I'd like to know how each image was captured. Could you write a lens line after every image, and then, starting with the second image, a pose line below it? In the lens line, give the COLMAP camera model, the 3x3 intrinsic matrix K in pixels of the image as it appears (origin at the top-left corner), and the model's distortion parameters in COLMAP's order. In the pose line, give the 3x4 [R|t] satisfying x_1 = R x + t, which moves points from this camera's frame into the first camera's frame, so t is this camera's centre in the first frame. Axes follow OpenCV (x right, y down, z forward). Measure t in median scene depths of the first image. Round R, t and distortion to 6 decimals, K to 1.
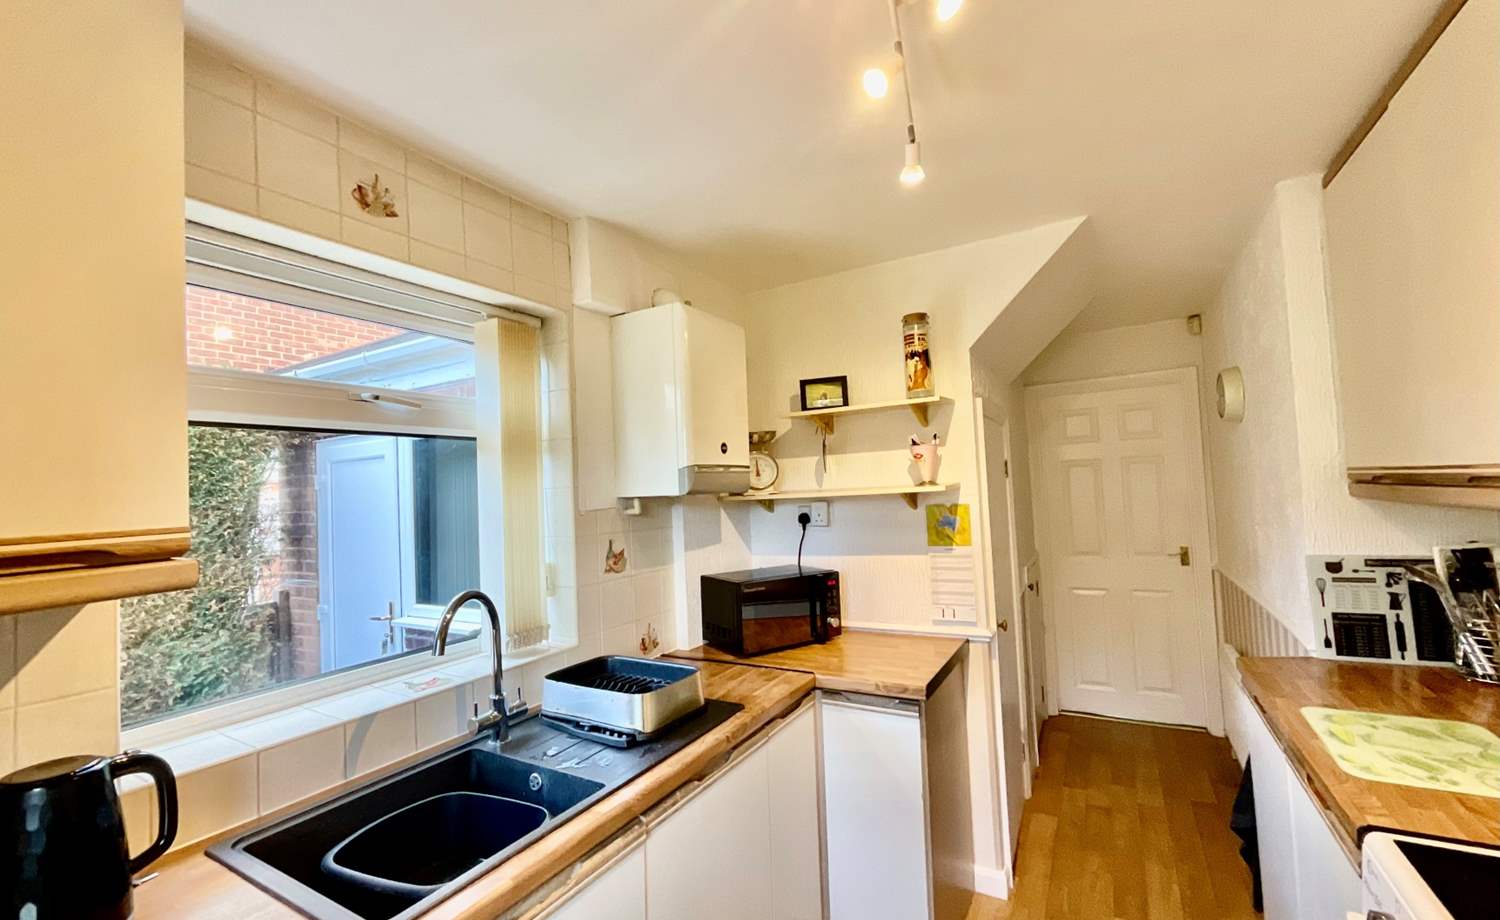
lens RADIAL K [[624.0, 0, 750.0], [0, 624.0, 460.0], [0, 0, 1]] dist [0.002540, -0.000191]
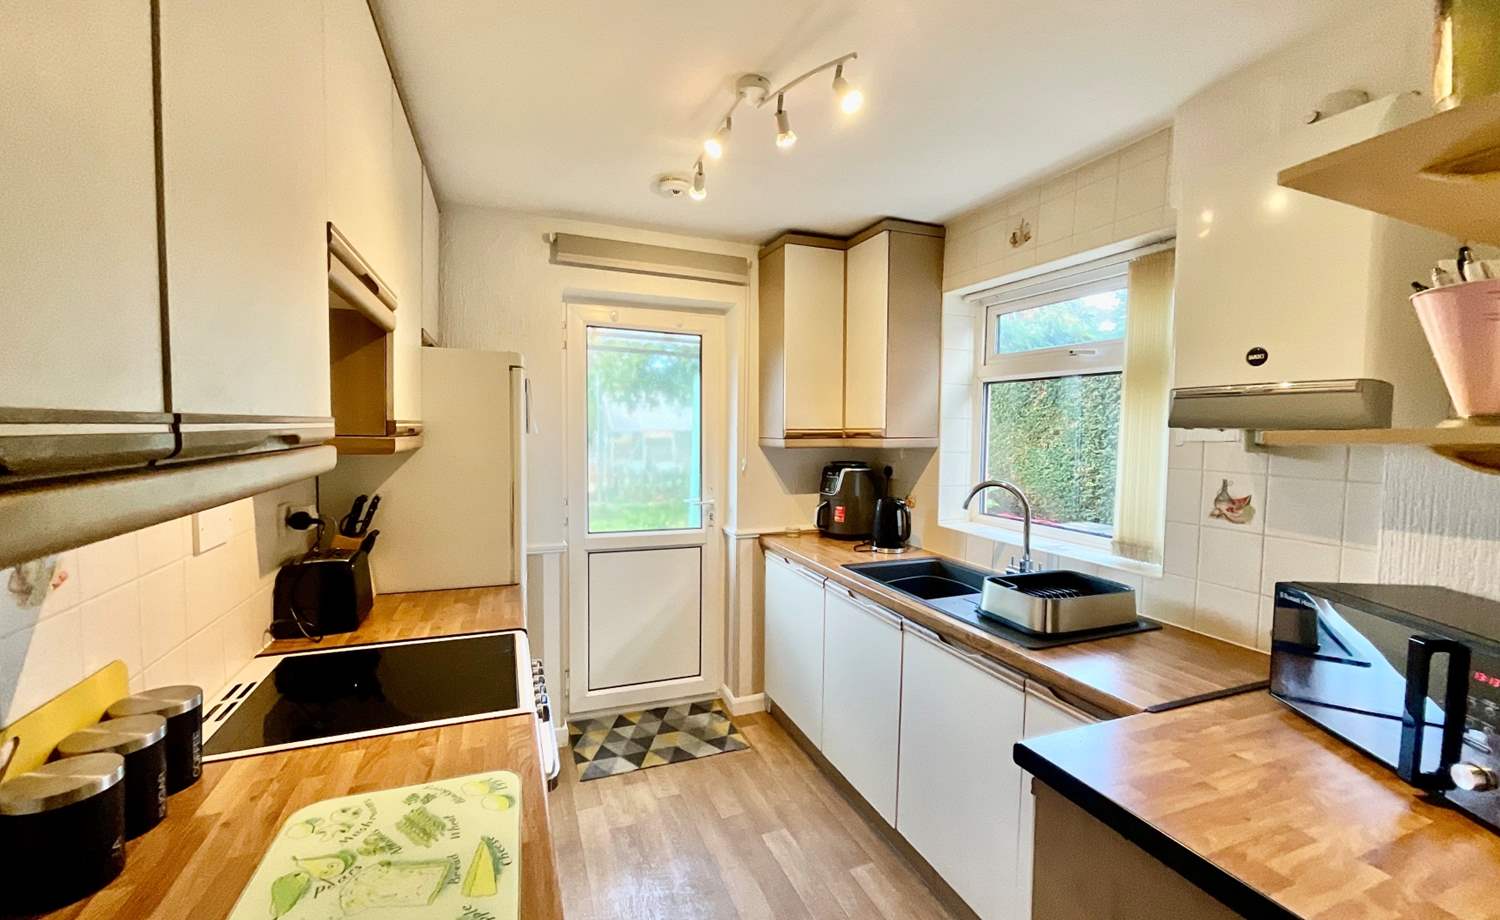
lens RADIAL K [[610.0, 0, 750.0], [0, 610.0, 460.0], [0, 0, 1]] dist [0.007824, 0.000009]
pose [[-0.616743, 0.078121, -0.783279, 0.726218], [0.050285, 0.996941, 0.059837, 0.020862], [0.785557, -0.002484, -0.618784, 0.929728]]
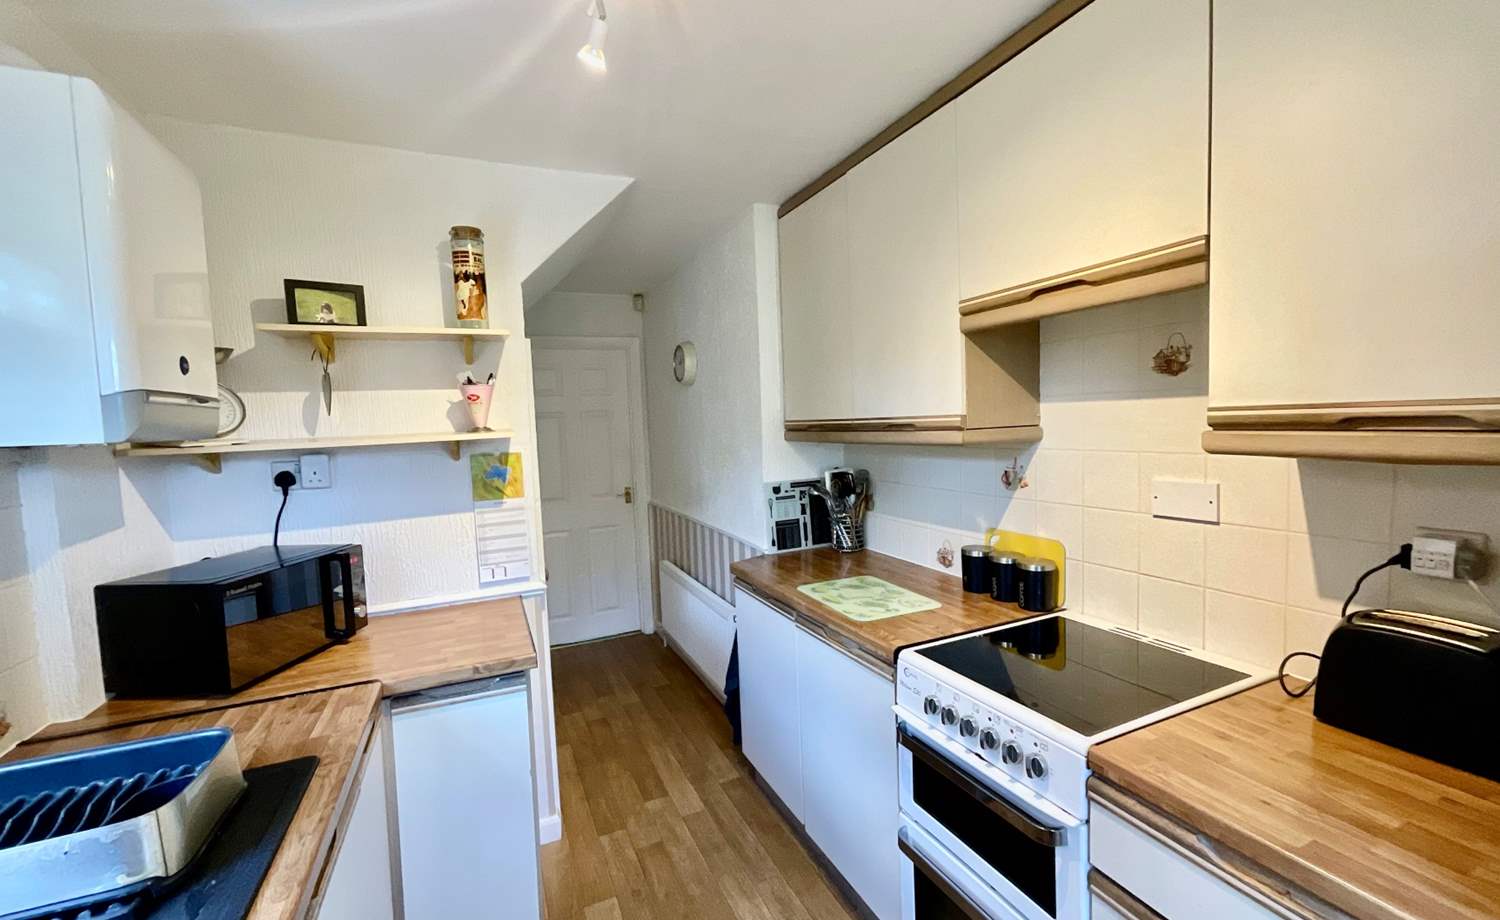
lens RADIAL K [[610.0, 0, 750.0], [0, 610.0, 460.0], [0, 0, 1]] dist [0.007824, 0.000009]
pose [[0.585339, -0.028697, 0.810281, -0.193545], [-0.027370, 0.998105, 0.055120, 0.023075], [-0.810326, -0.054441, 0.583444, 0.198542]]
